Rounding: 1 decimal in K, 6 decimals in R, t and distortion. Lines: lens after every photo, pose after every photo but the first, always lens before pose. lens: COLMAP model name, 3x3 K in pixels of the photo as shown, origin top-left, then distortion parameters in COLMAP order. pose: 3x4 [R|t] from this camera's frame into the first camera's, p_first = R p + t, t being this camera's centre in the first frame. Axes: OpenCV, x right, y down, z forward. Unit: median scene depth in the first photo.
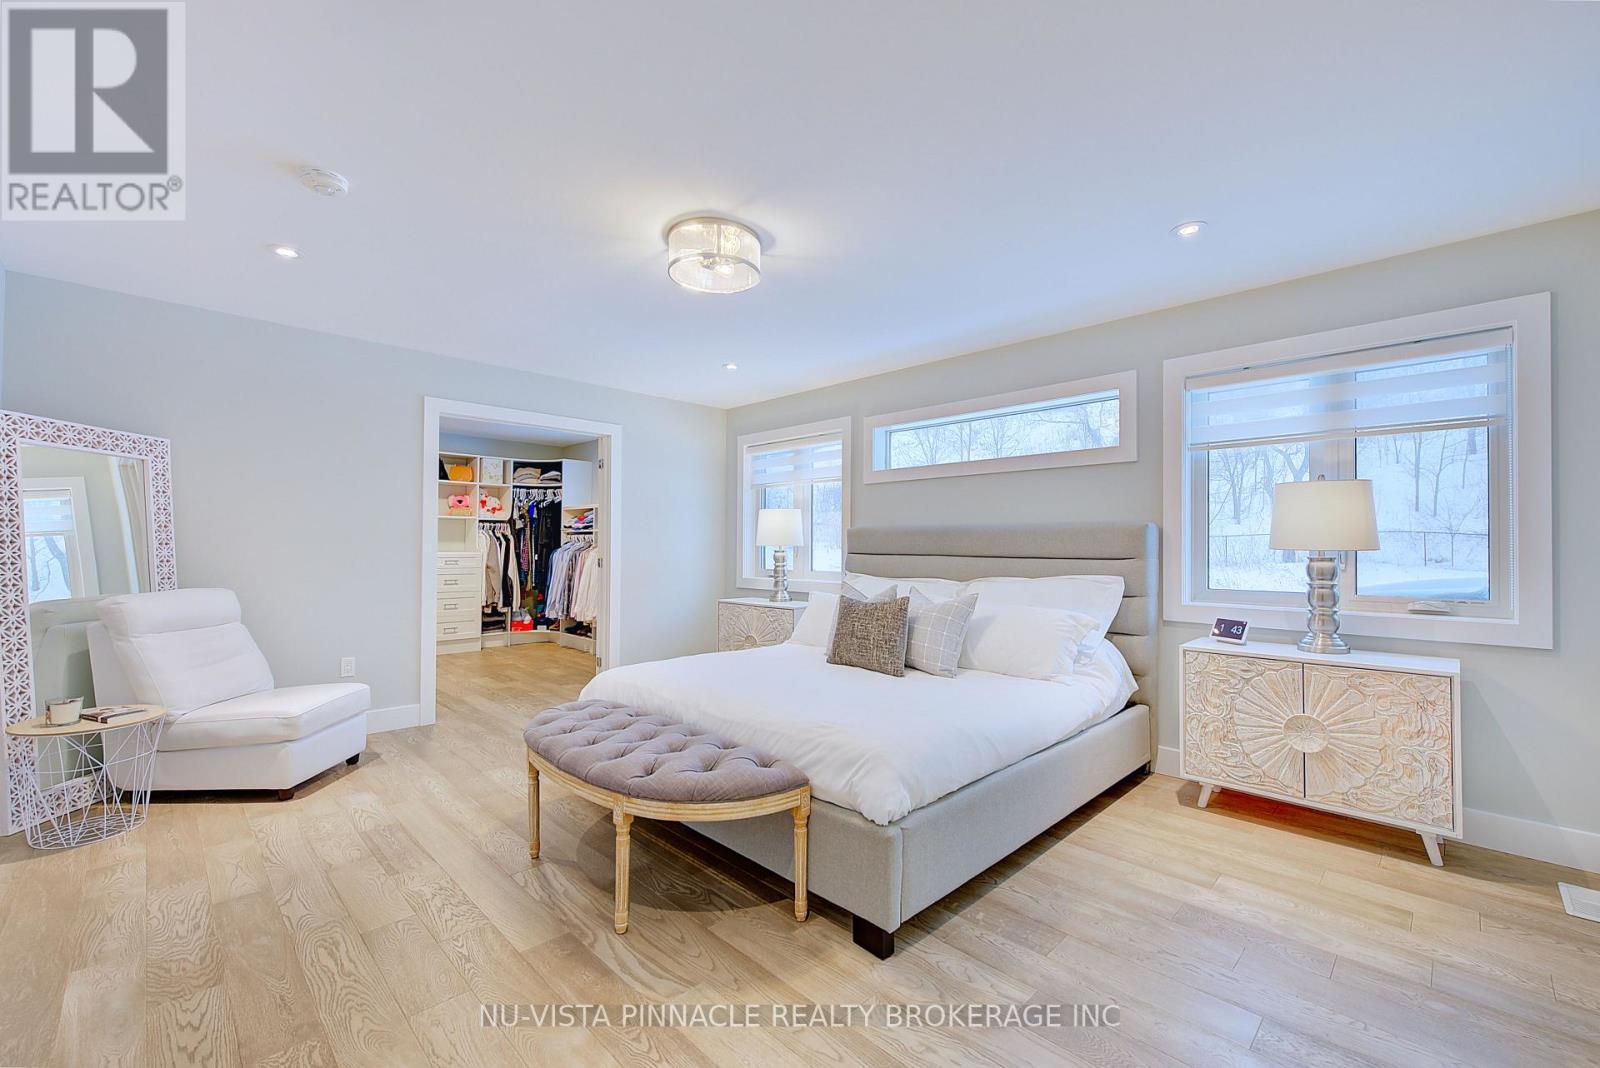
lens RADIAL K [[678.8, 0, 773.6], [0, 678.8, 533.8], [0, 0, 1]] dist [0.000955, -0.000335]
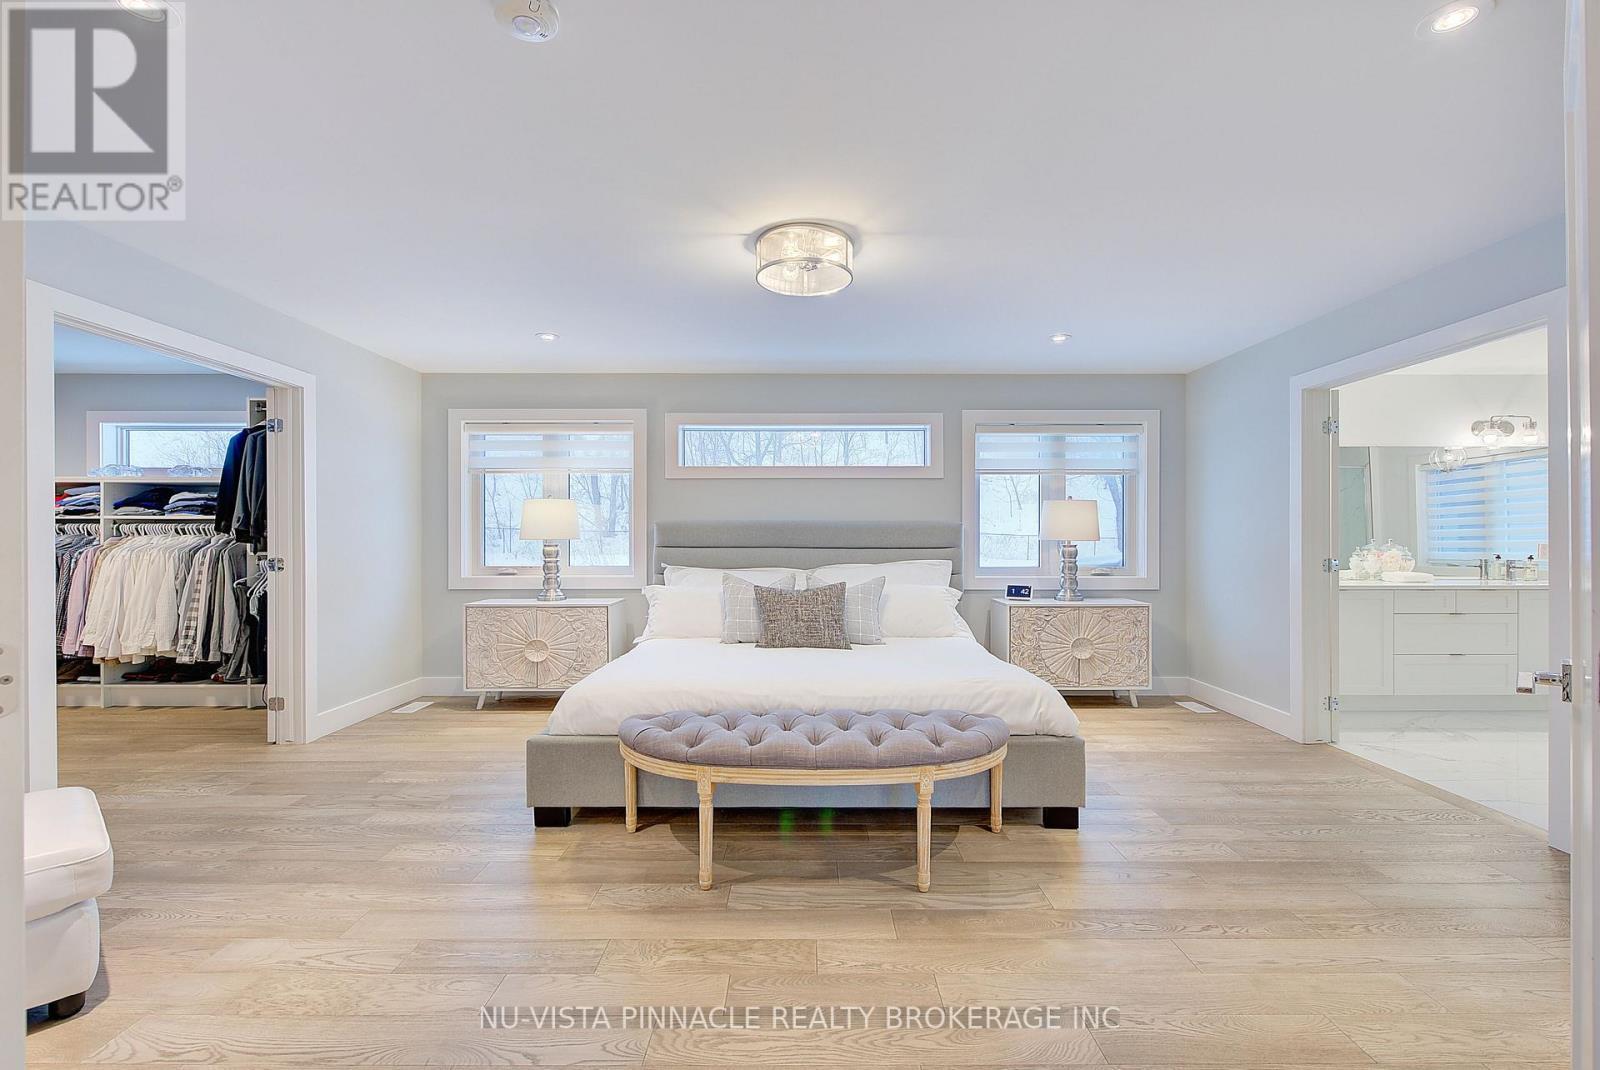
lens RADIAL K [[678.8, 0, 773.6], [0, 678.8, 534.8], [0, 0, 1]] dist [0.000955, -0.000335]
pose [[0.718711, 0.000013, 0.695309, -0.810372], [-0.009123, 0.999914, 0.009412, 0.000206], [-0.695249, -0.013108, 0.718650, 0.266833]]
